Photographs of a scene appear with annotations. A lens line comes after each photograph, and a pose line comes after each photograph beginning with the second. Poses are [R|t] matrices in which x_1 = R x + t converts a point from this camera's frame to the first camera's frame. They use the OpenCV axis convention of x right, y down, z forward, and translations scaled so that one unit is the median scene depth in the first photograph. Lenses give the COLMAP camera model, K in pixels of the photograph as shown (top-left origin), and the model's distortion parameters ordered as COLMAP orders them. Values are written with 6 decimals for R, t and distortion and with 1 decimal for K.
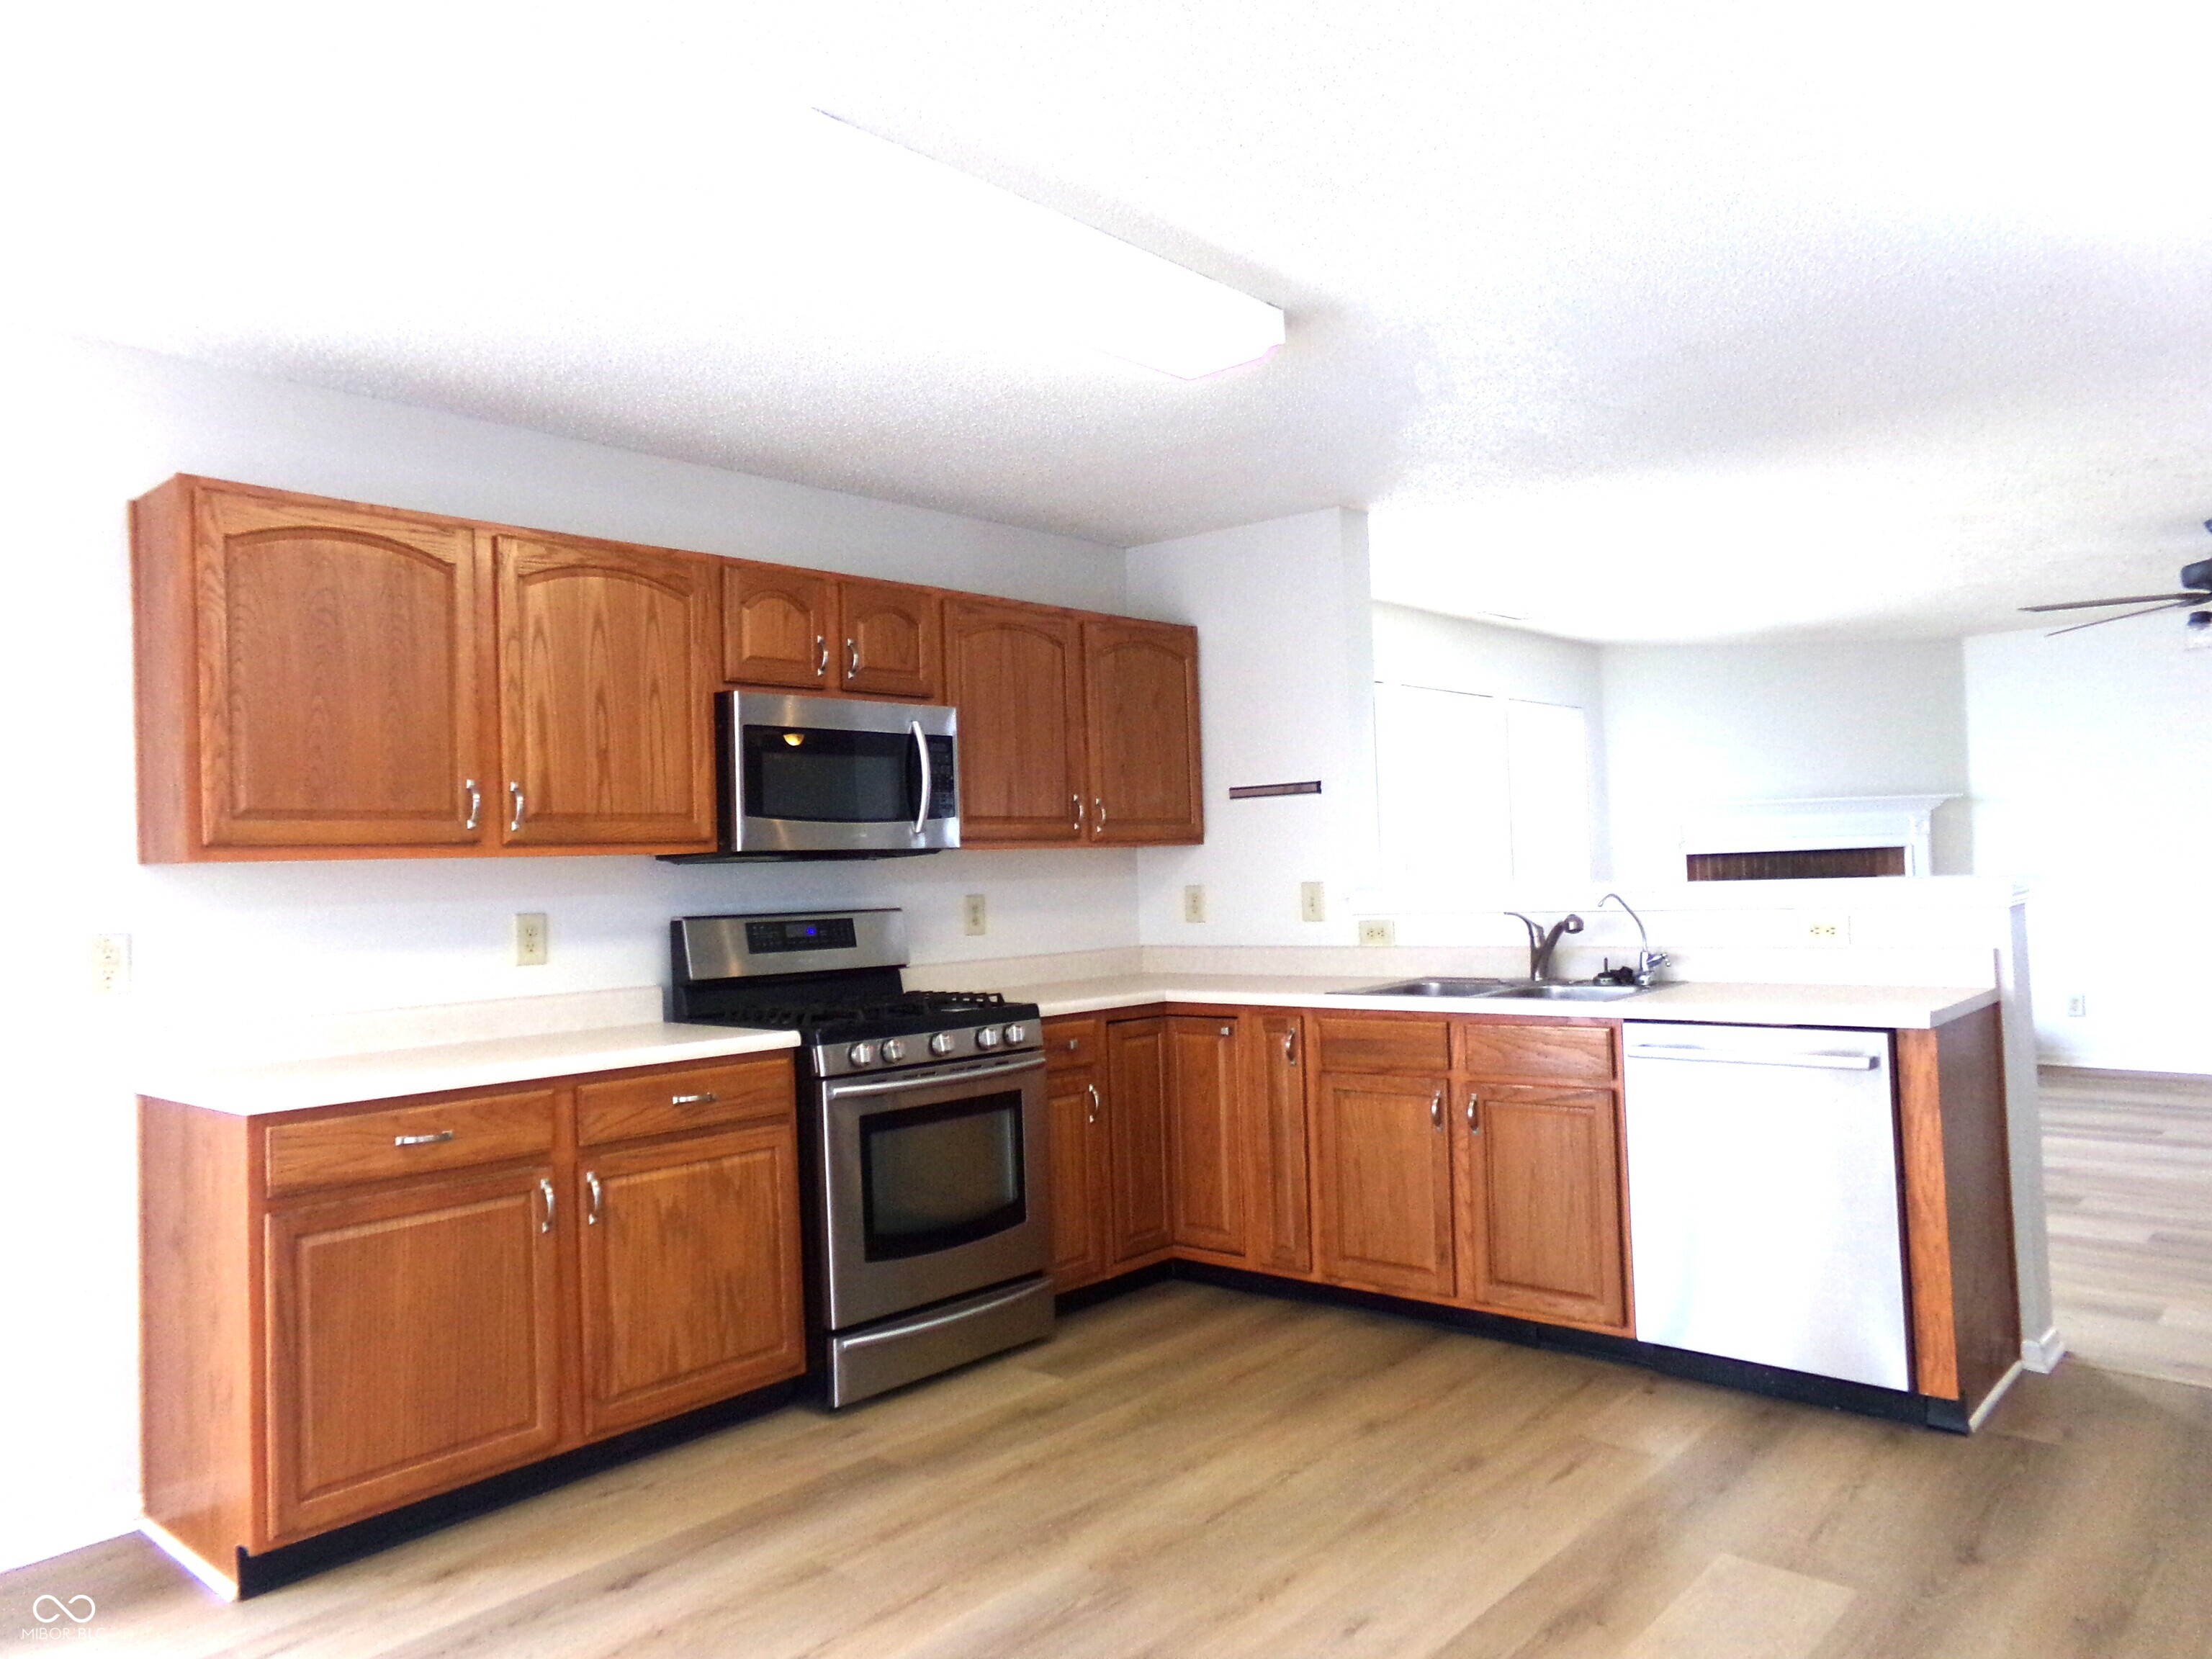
lens RADIAL K [[1490.7, 0, 1106.0], [0, 1490.7, 829.5], [0, 0, 1]] dist [-0.088620, 0.131441]
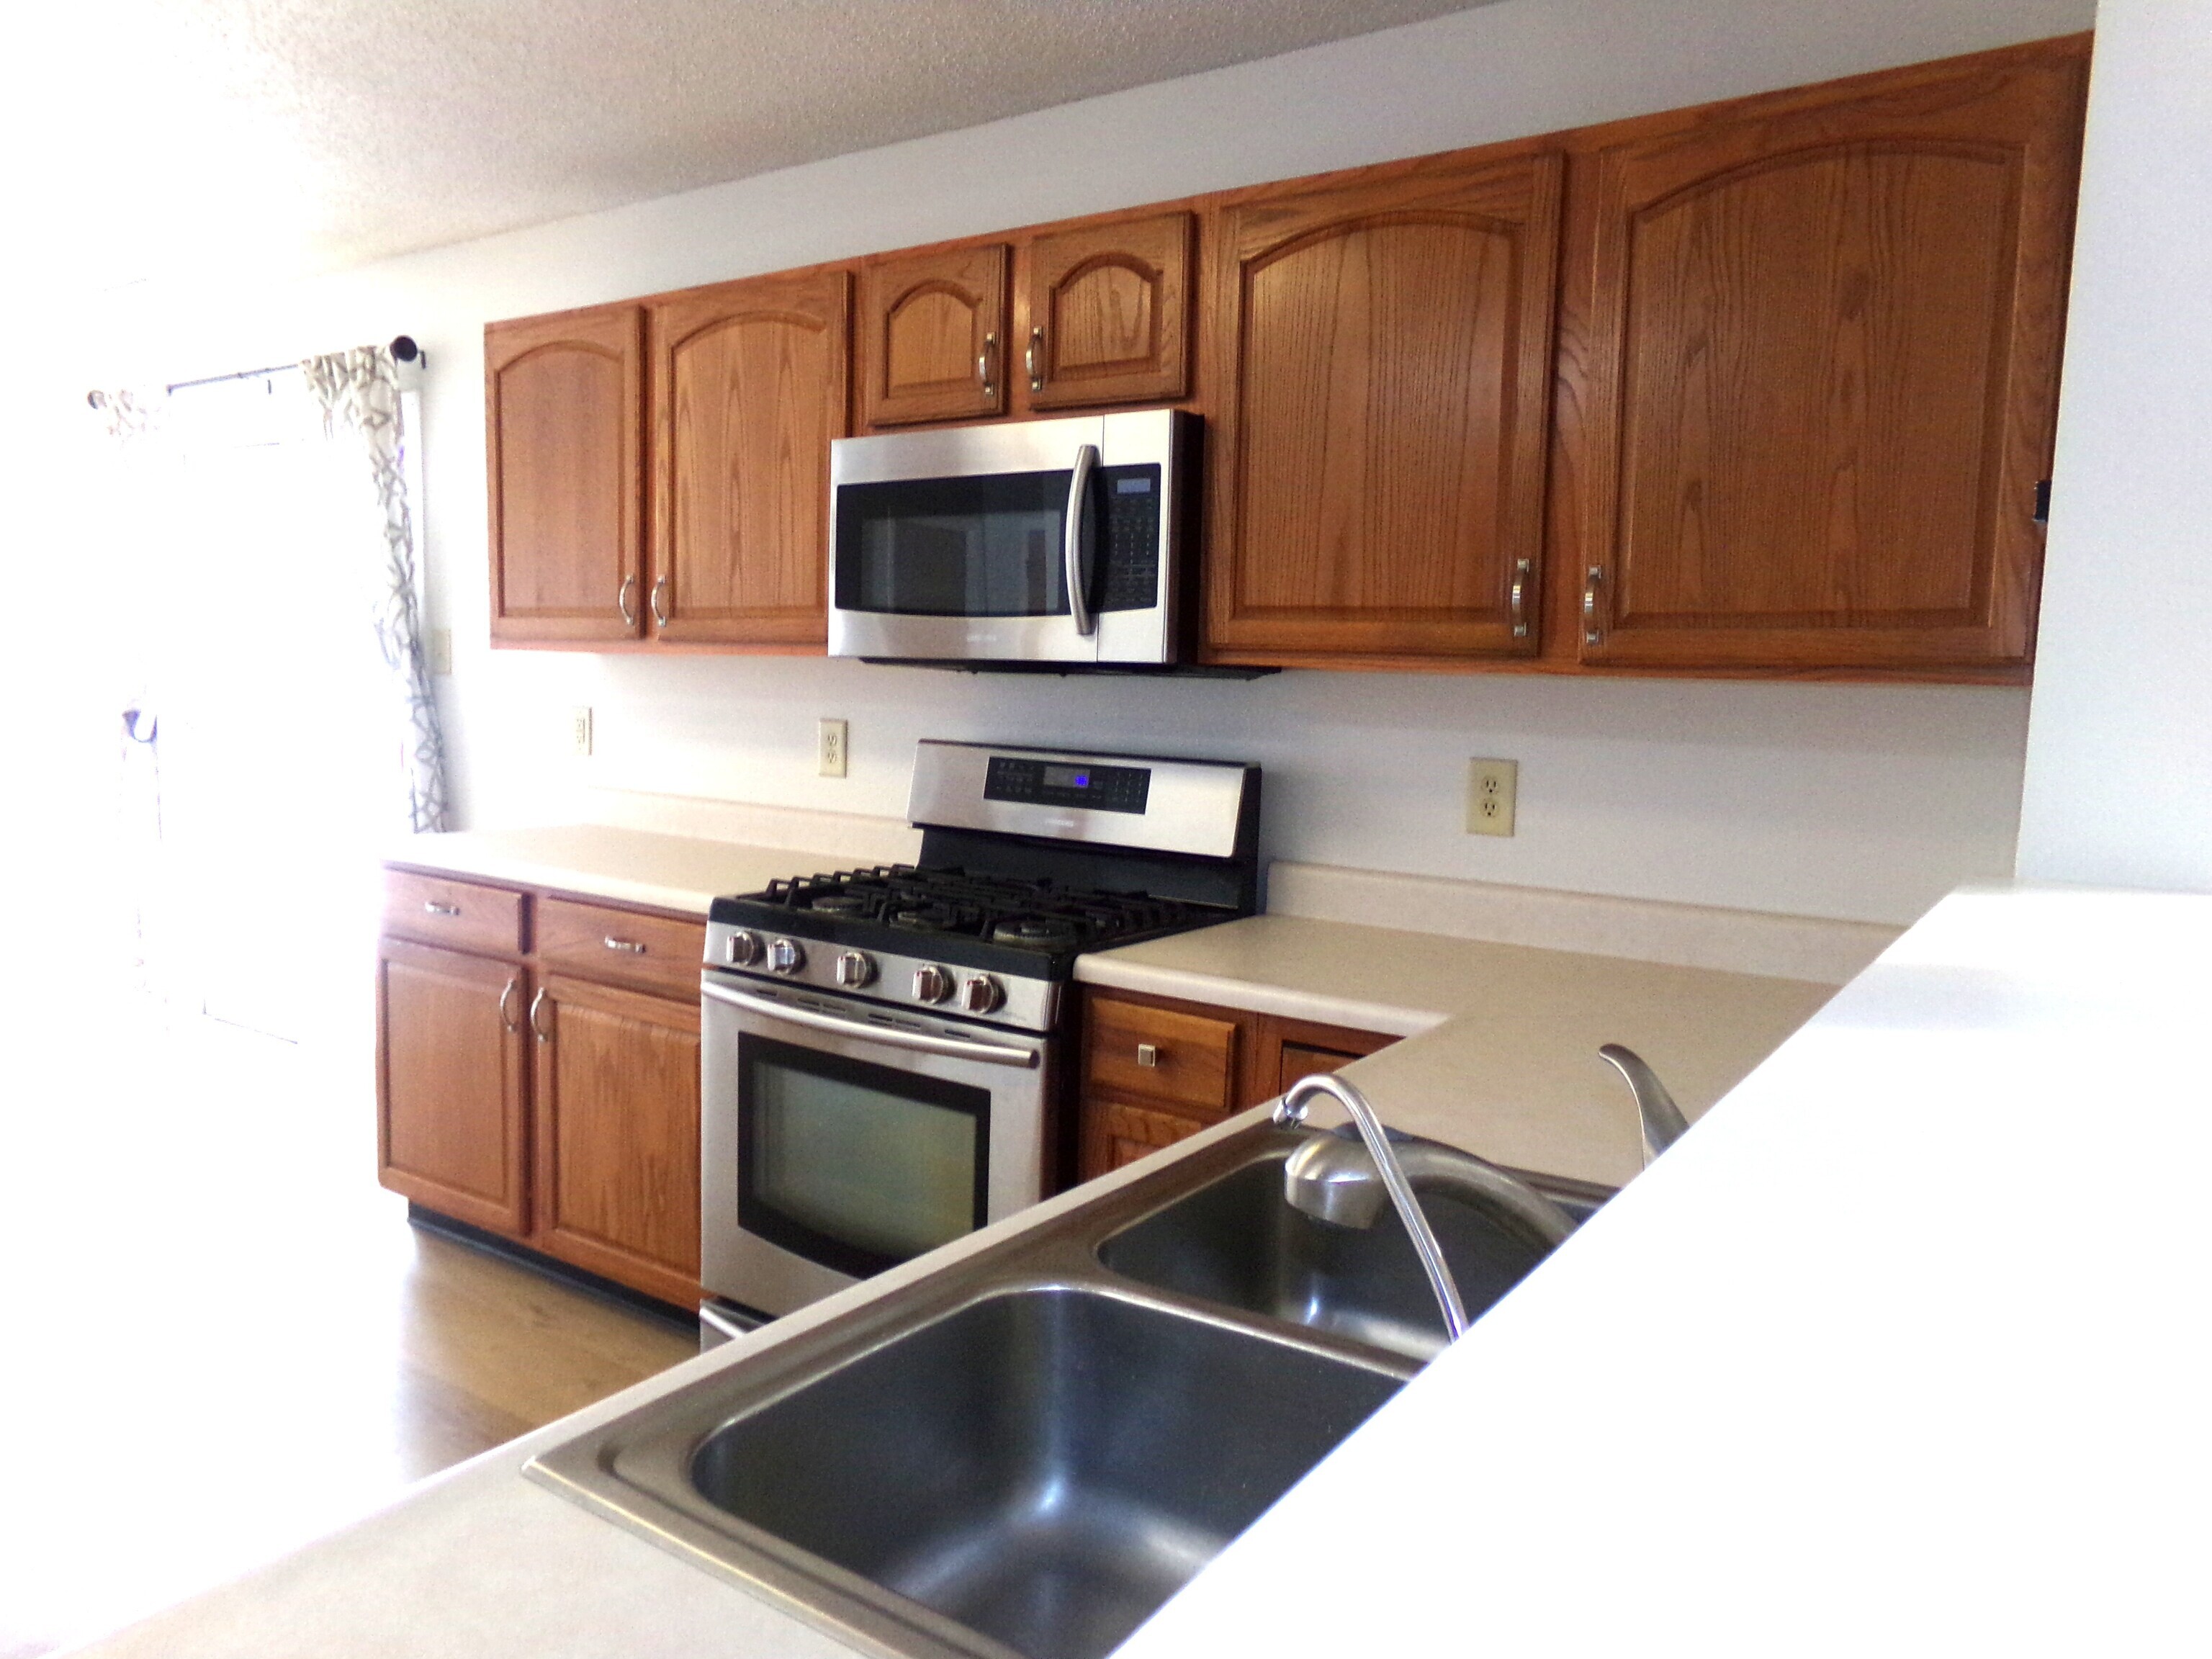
lens RADIAL K [[1490.7, 0, 1106.0], [0, 1490.7, 829.5], [0, 0, 1]] dist [-0.088620, 0.131441]
pose [[0.153647, 0.134083, -0.978986, 0.512447], [-0.008196, 0.990890, 0.134427, -0.000627], [0.988092, -0.012631, 0.153346, 0.993193]]
